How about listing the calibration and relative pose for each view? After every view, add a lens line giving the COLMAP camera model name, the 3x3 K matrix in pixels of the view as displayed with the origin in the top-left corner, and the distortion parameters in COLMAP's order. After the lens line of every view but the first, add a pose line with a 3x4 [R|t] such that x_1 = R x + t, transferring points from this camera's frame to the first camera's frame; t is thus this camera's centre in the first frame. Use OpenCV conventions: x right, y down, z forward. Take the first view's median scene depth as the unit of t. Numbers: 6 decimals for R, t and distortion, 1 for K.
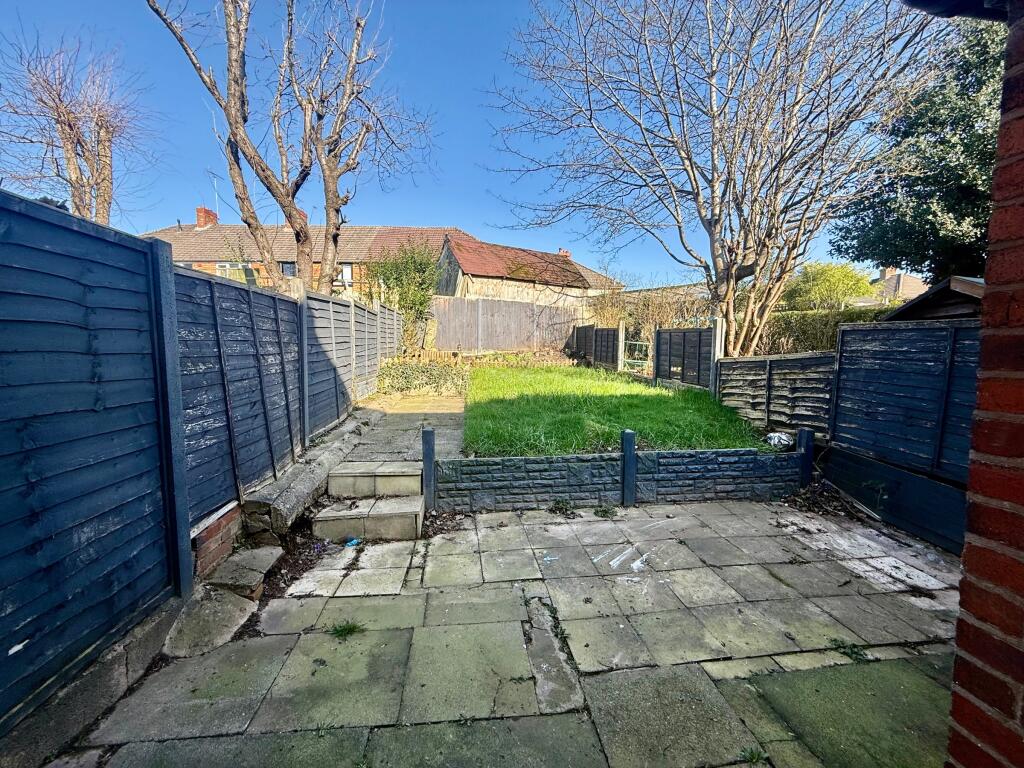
lens RADIAL K [[406.9, 0, 509.4], [0, 406.9, 384.9], [0, 0, 1]] dist [-0.001105, 0.000272]
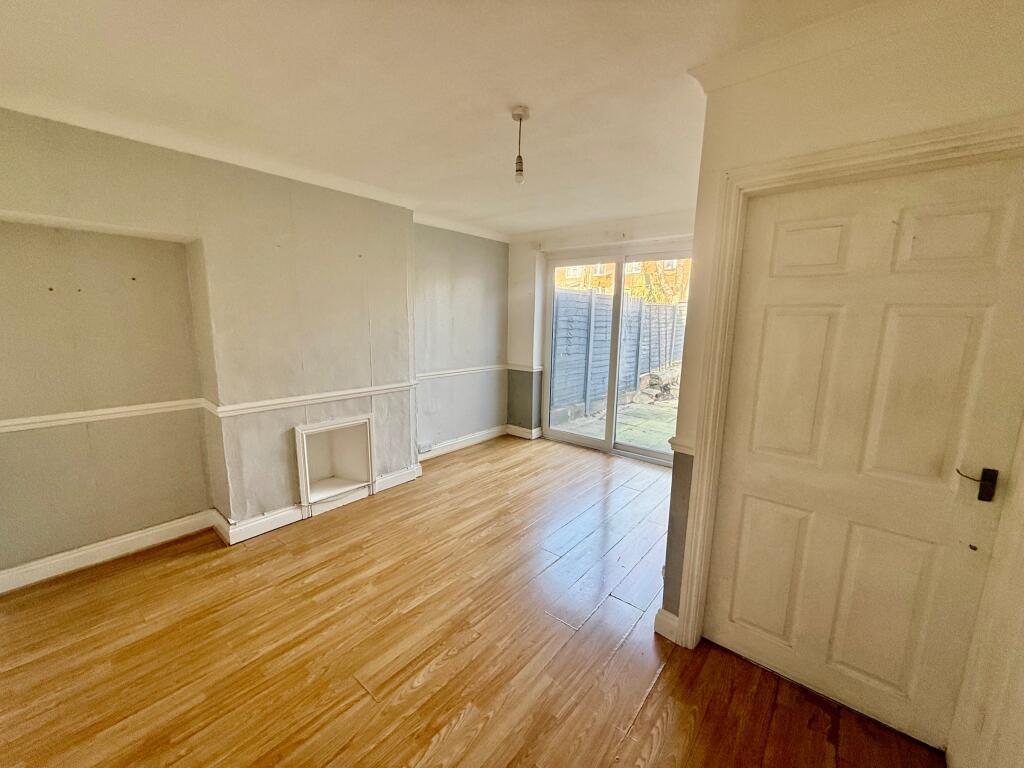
lens RADIAL K [[406.9, 0, 509.4], [0, 406.9, 384.9], [0, 0, 1]] dist [-0.001105, 0.000272]
pose [[0.667841, 0.127036, -0.733382, 0.593245], [-0.073331, 0.991763, 0.105015, 0.075198], [0.740682, -0.016354, 0.671656, -1.223470]]
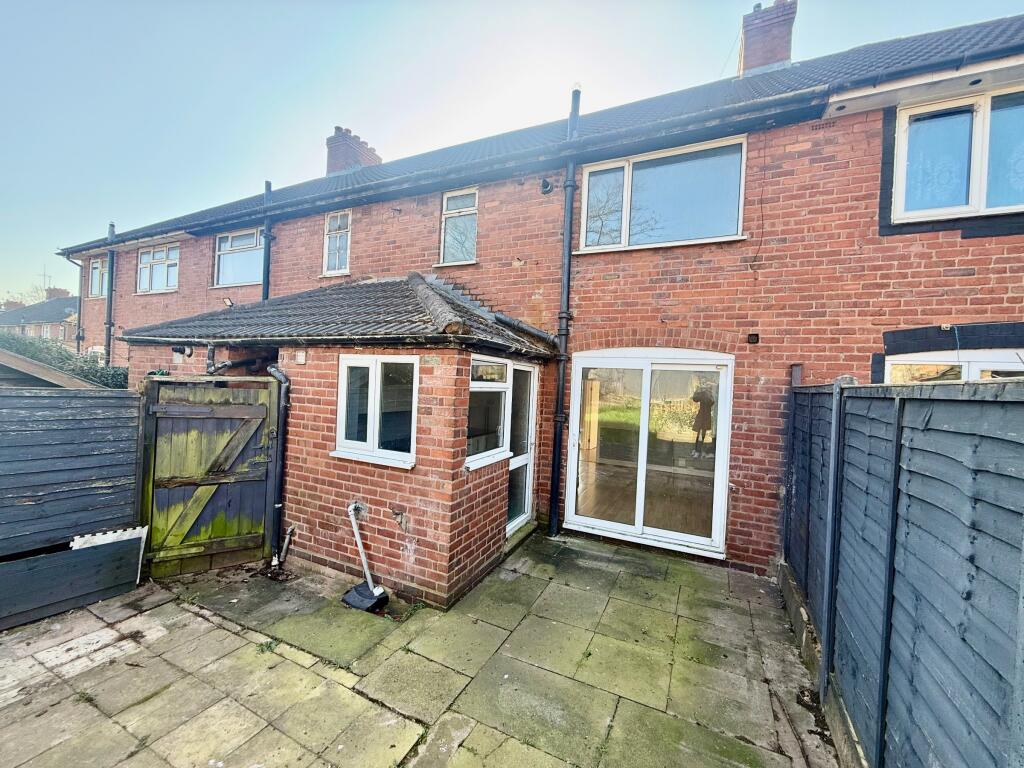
lens RADIAL K [[406.9, 0, 509.4], [0, 406.9, 384.9], [0, 0, 1]] dist [-0.001105, 0.000272]
pose [[-0.838273, -0.045901, 0.543315, -0.416092], [-0.005236, 0.997082, 0.076157, -0.254621], [-0.545225, 0.060996, -0.836068, 1.191981]]
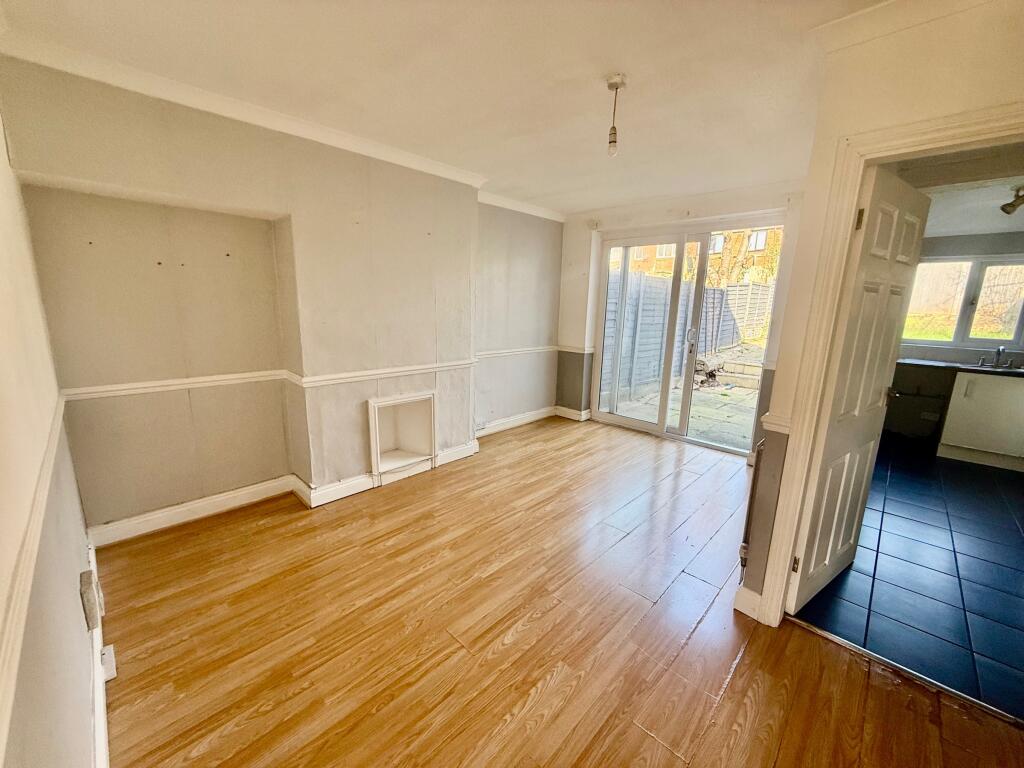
lens RADIAL K [[406.9, 0, 509.4], [0, 406.9, 384.9], [0, 0, 1]] dist [-0.001105, 0.000272]
pose [[0.613281, 0.168797, -0.771618, 0.559353], [-0.086582, 0.985378, 0.146743, 0.091528], [0.785105, -0.023186, 0.618929, -1.276308]]
